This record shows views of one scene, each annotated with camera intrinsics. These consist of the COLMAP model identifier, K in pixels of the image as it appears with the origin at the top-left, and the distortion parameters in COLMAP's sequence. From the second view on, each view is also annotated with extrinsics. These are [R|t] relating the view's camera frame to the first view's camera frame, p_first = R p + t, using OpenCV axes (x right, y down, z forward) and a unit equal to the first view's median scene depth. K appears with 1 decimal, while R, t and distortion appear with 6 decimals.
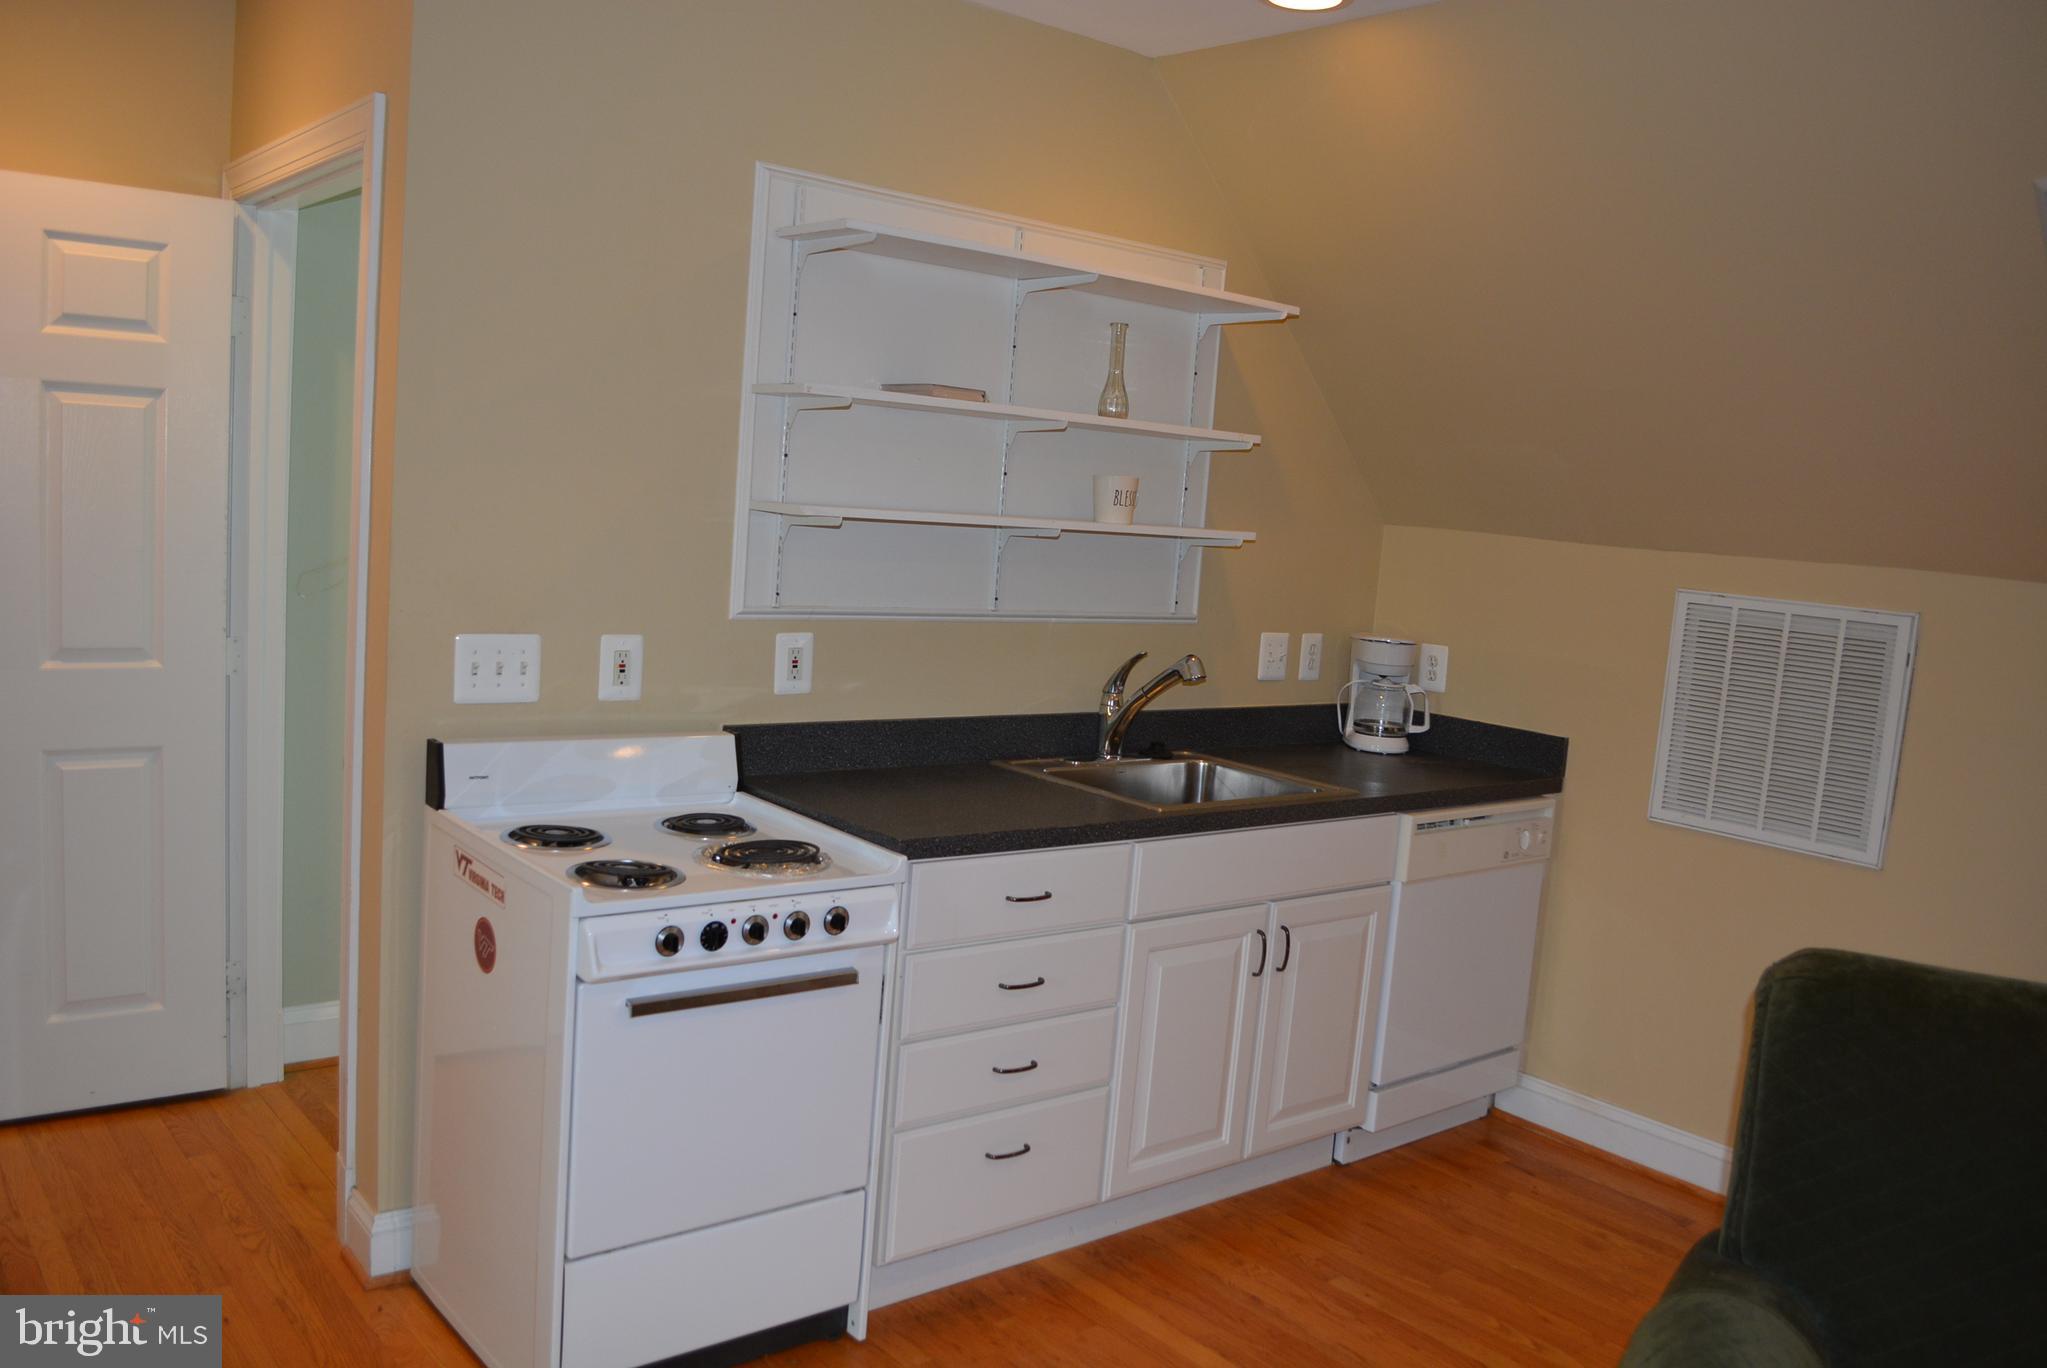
lens RADIAL K [[1619.9, 0, 1017.6], [0, 1619.9, 686.7], [0, 0, 1]] dist [-0.083917, 0.015529]
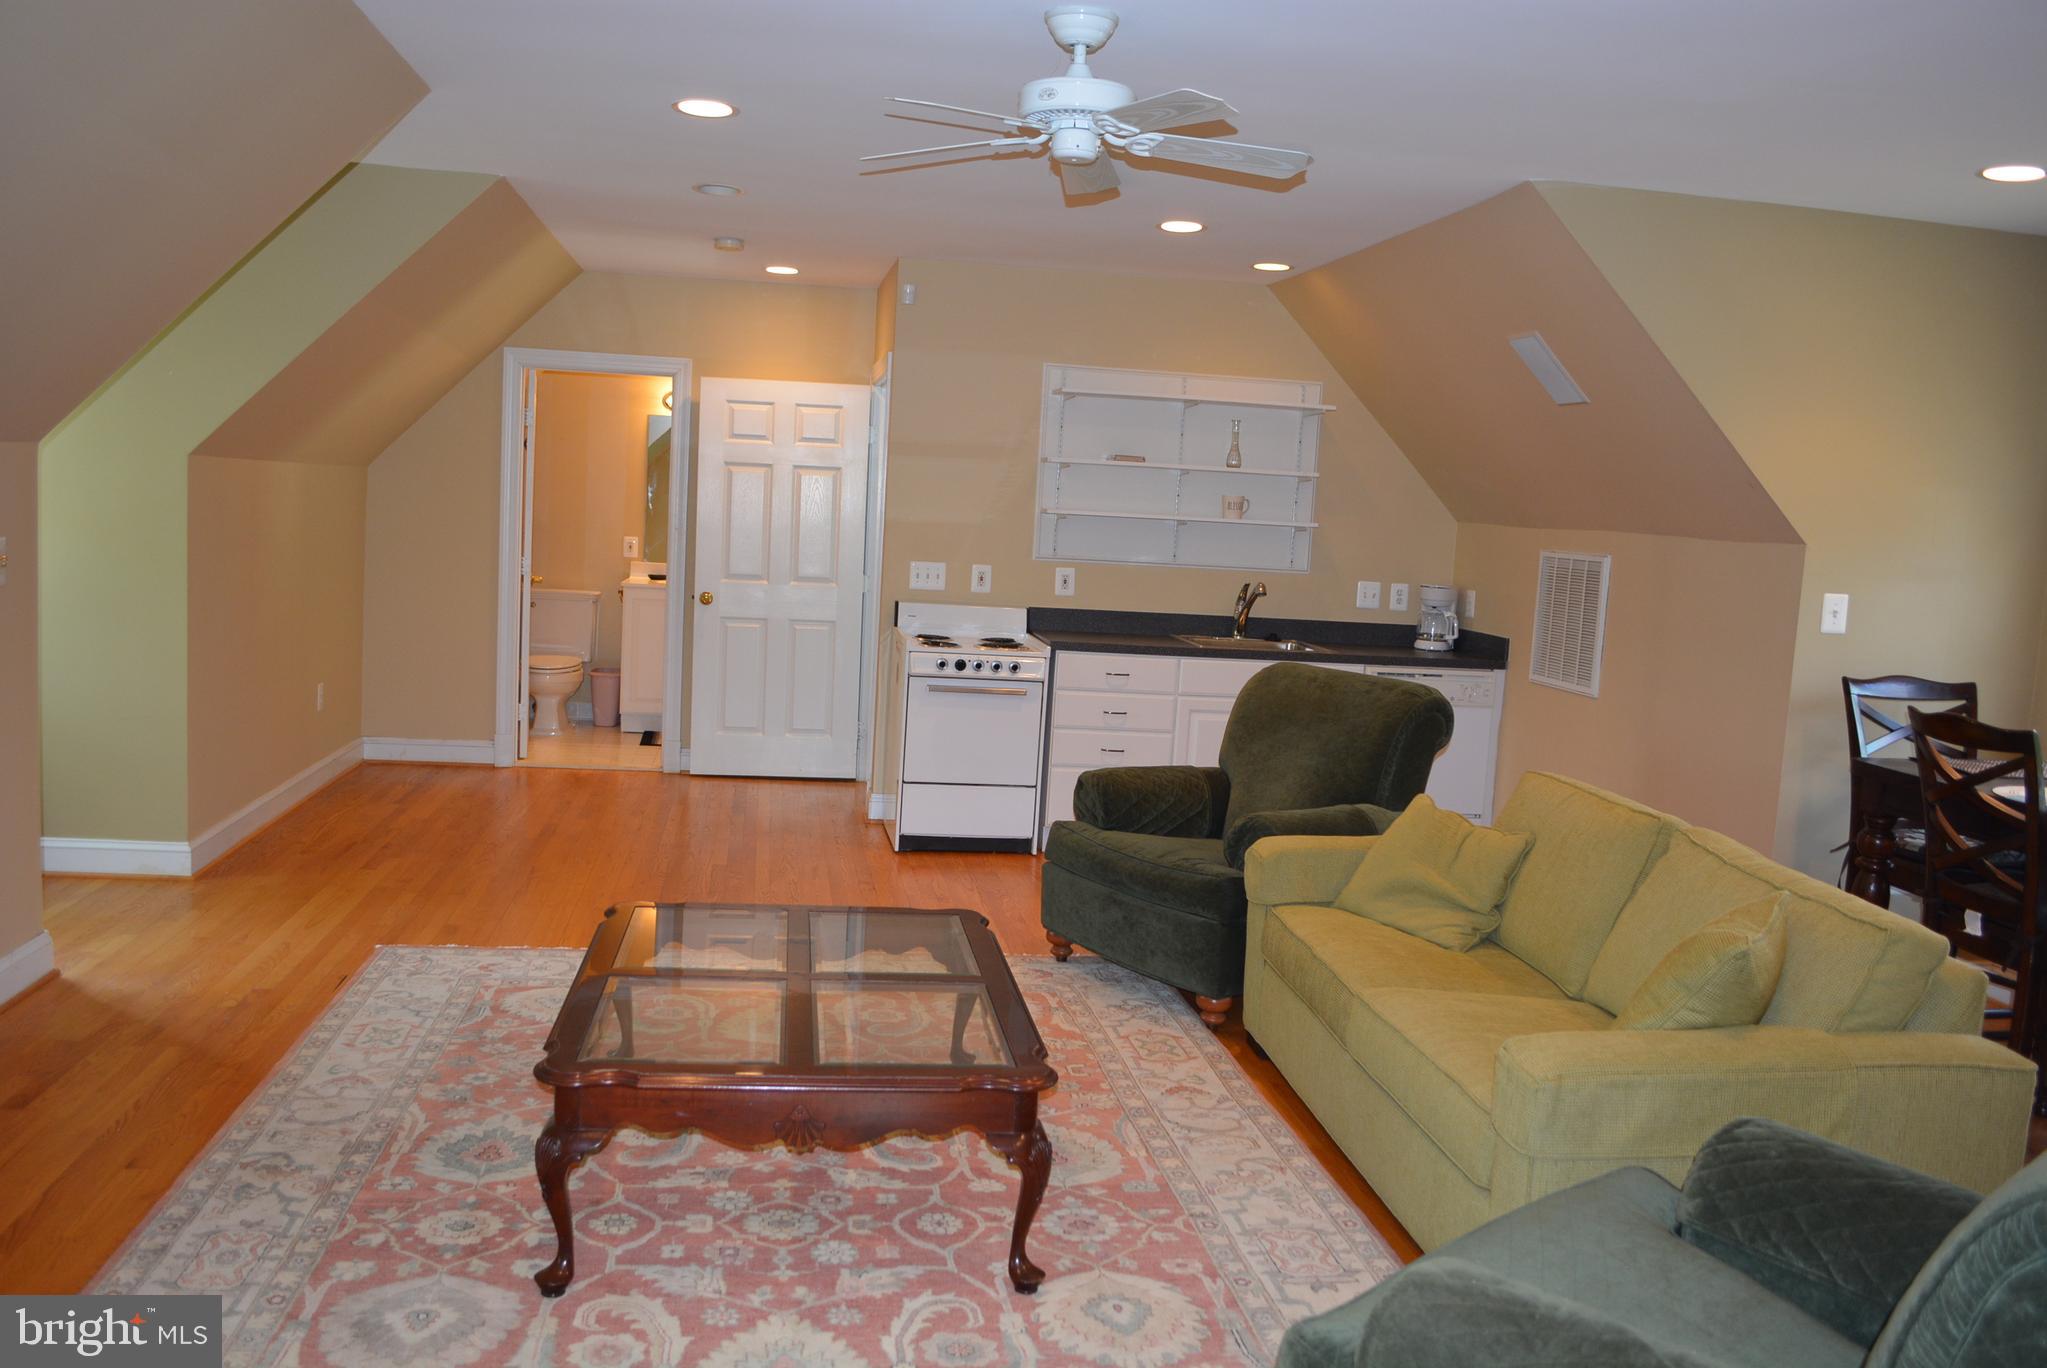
lens RADIAL K [[1619.9, 0, 1017.6], [0, 1619.9, 686.7], [0, 0, 1]] dist [-0.083917, 0.015529]
pose [[0.858561, 0.031461, -0.511745, 0.952238], [-0.051660, 0.998344, -0.025296, 0.190166], [0.510102, 0.048155, 0.858765, -0.942842]]
